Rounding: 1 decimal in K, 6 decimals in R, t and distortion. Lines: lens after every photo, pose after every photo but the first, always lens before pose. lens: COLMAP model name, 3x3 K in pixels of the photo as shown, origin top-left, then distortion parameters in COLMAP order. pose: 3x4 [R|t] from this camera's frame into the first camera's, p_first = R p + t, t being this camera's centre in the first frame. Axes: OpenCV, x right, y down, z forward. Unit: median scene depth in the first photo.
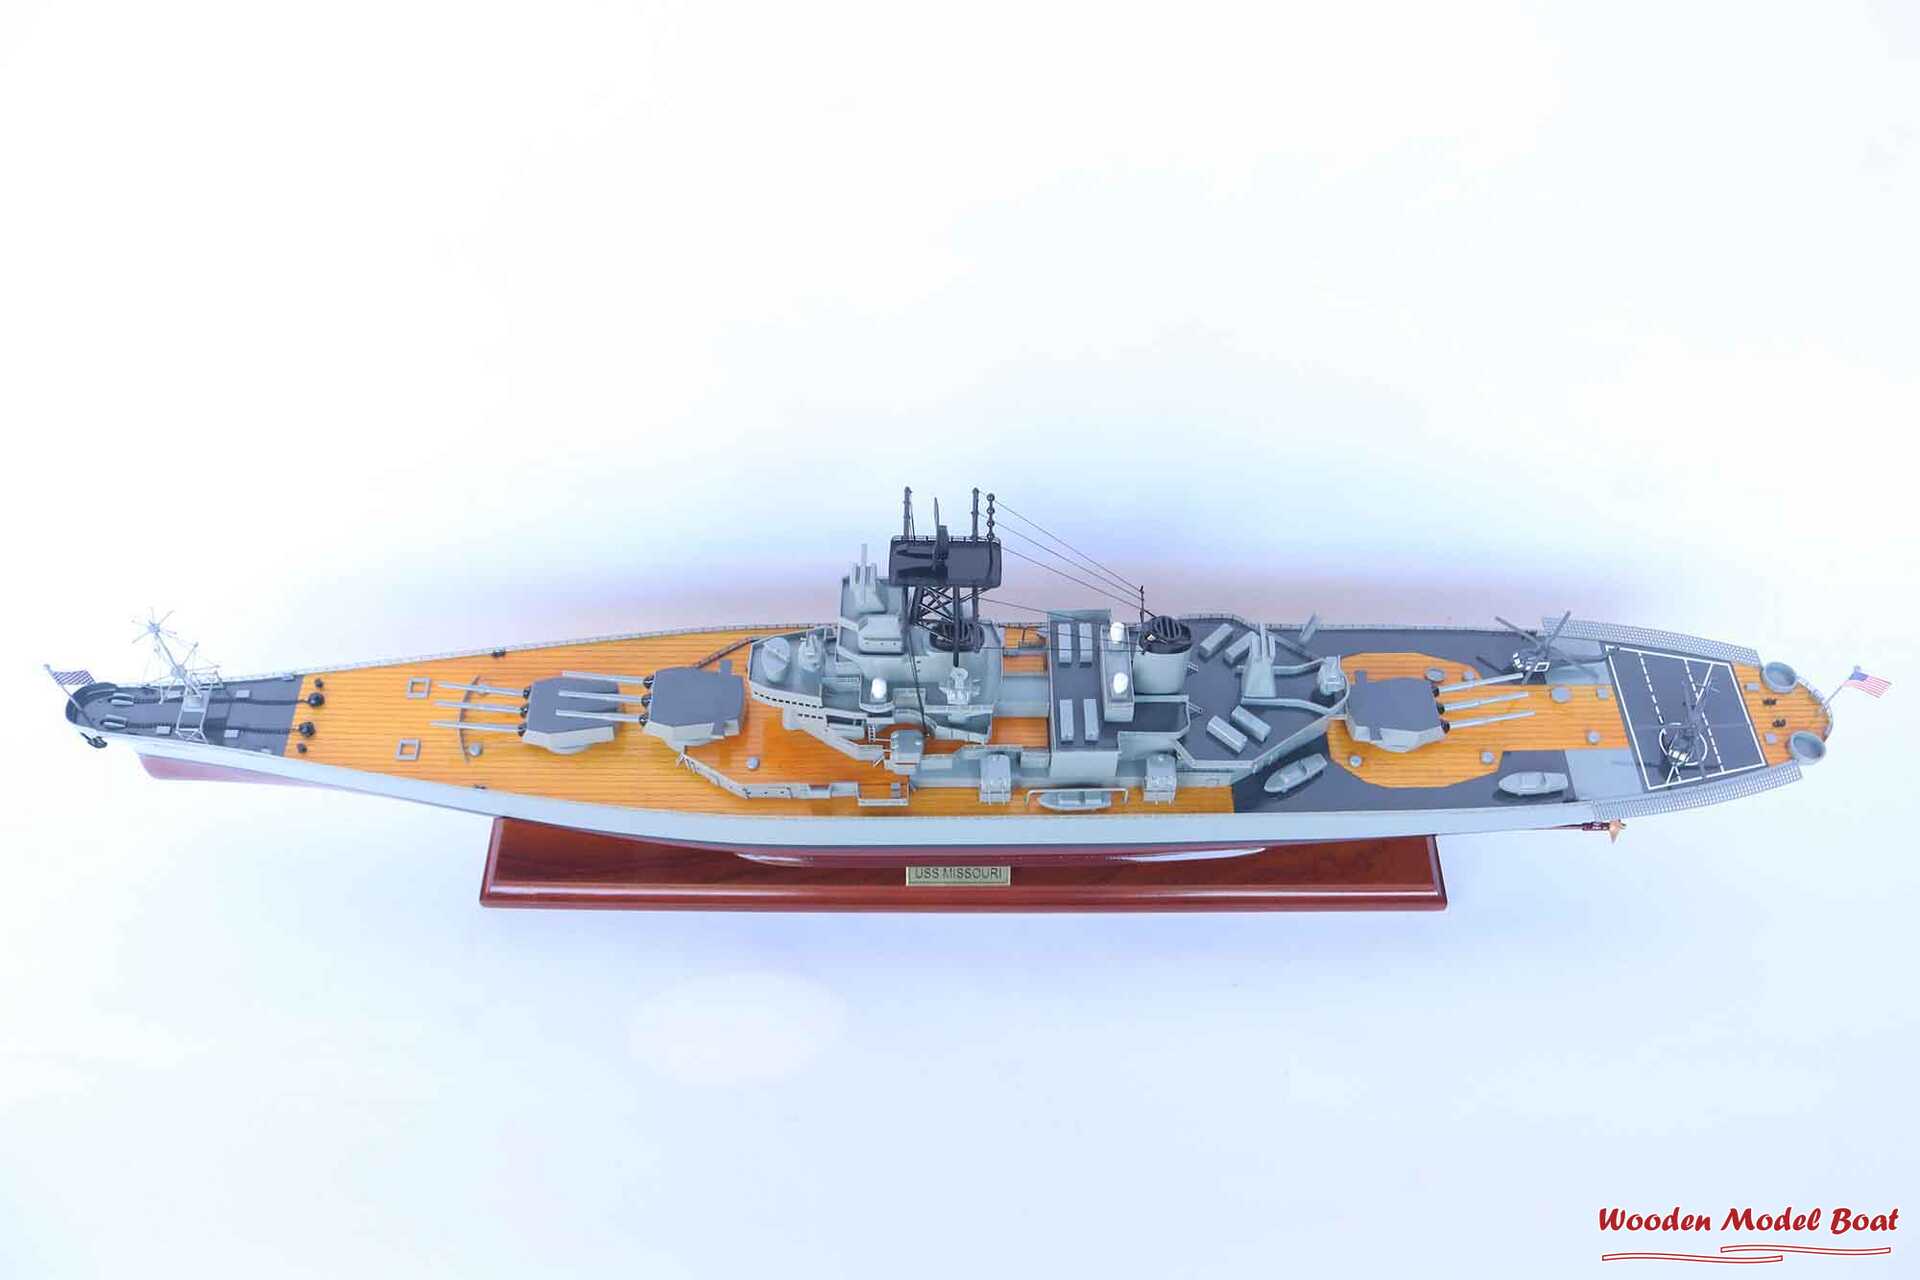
lens RADIAL K [[1558.7, 0, 945.2], [0, 1558.7, 646.7], [0, 0, 1]] dist [-0.098465, 0.014205]
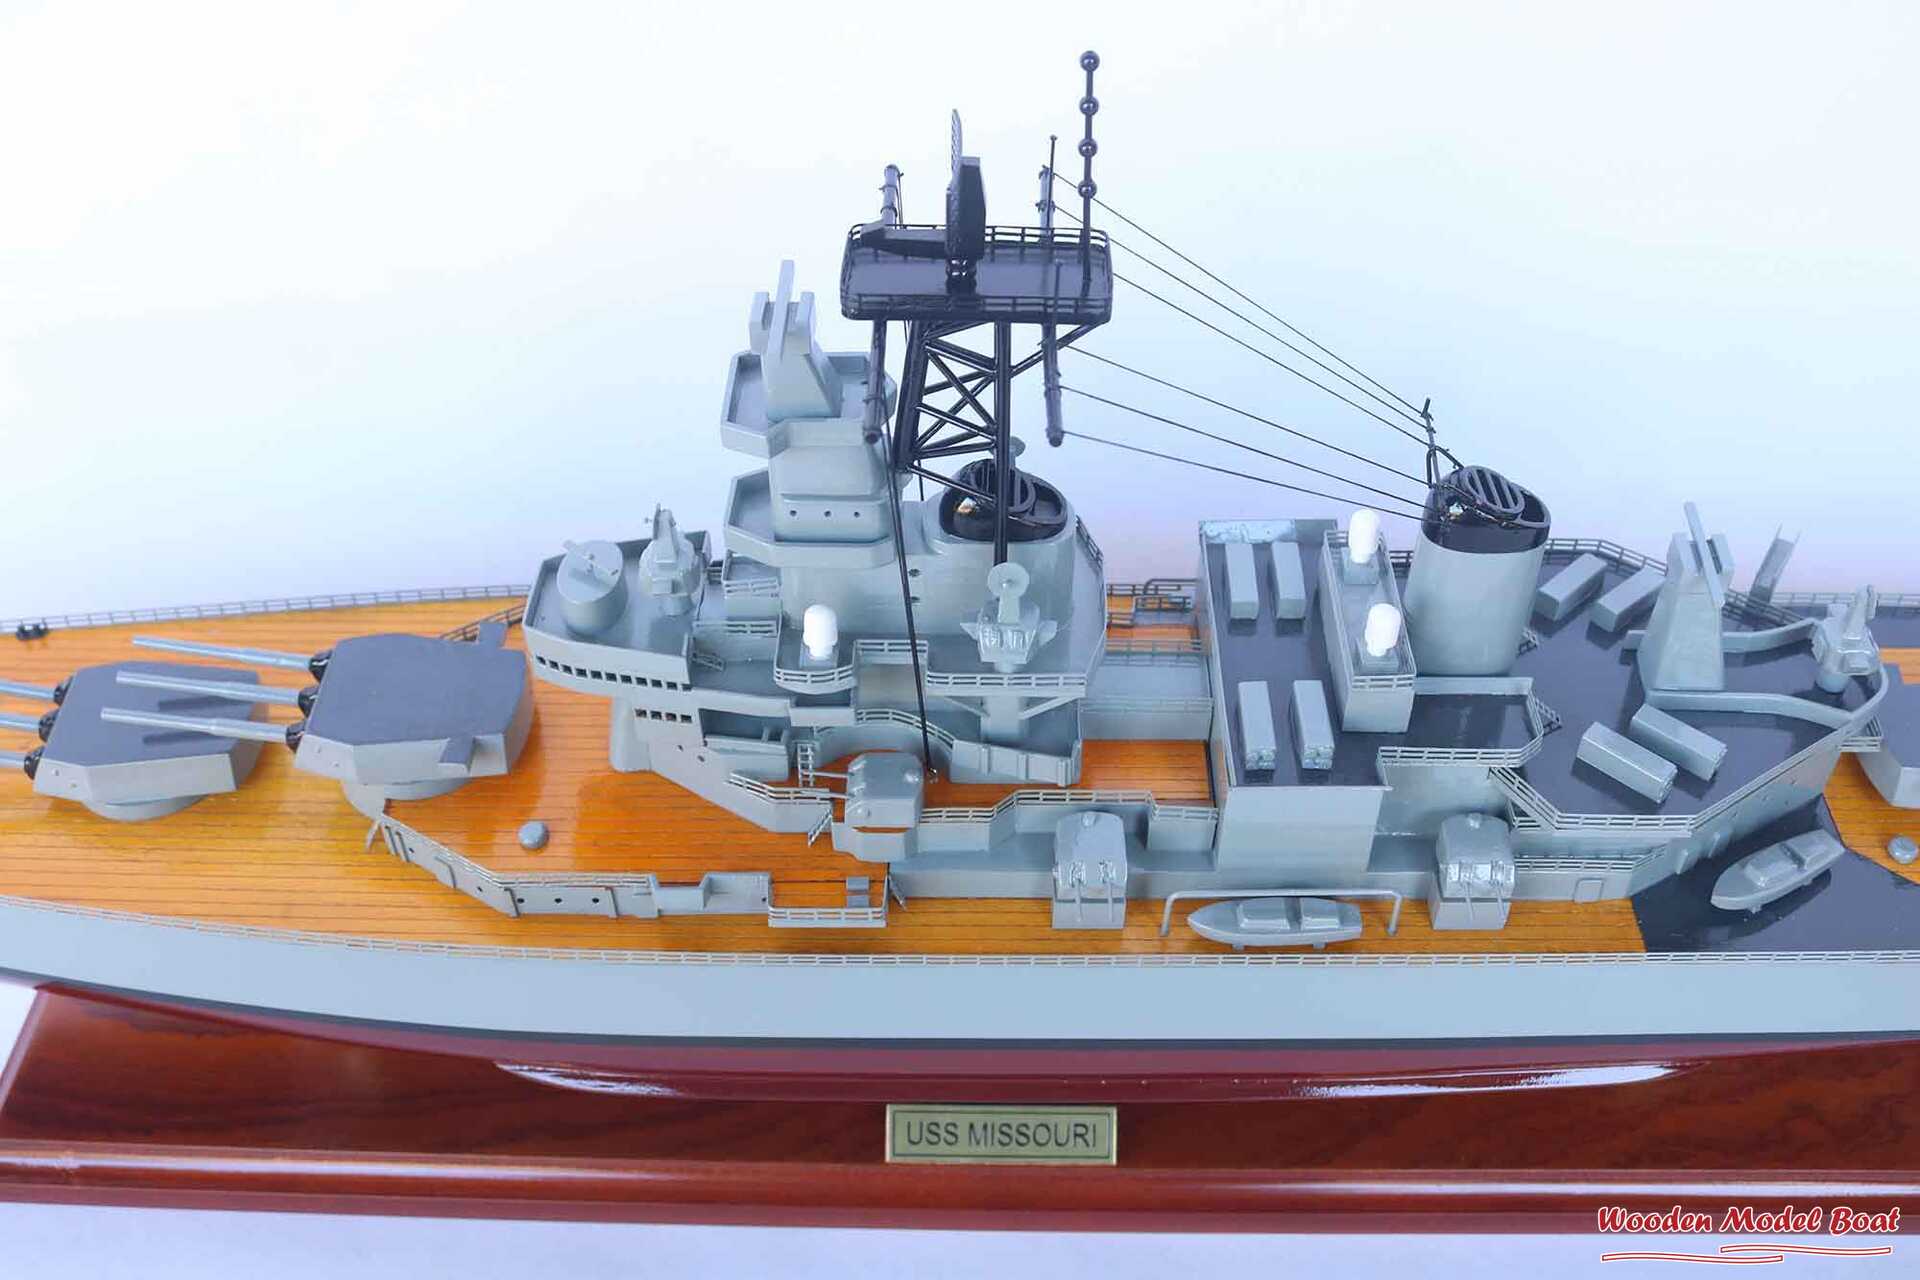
lens RADIAL K [[1974.3, 0, 943.5], [0, 1974.3, 643.2], [0, 0, 1]] dist [-0.079094, 0.000000]
pose [[0.999808, 0.007287, -0.018215, 0.001264], [-0.010908, 0.978205, -0.207357, 0.136411], [0.016307, 0.207515, 0.978096, 0.452635]]
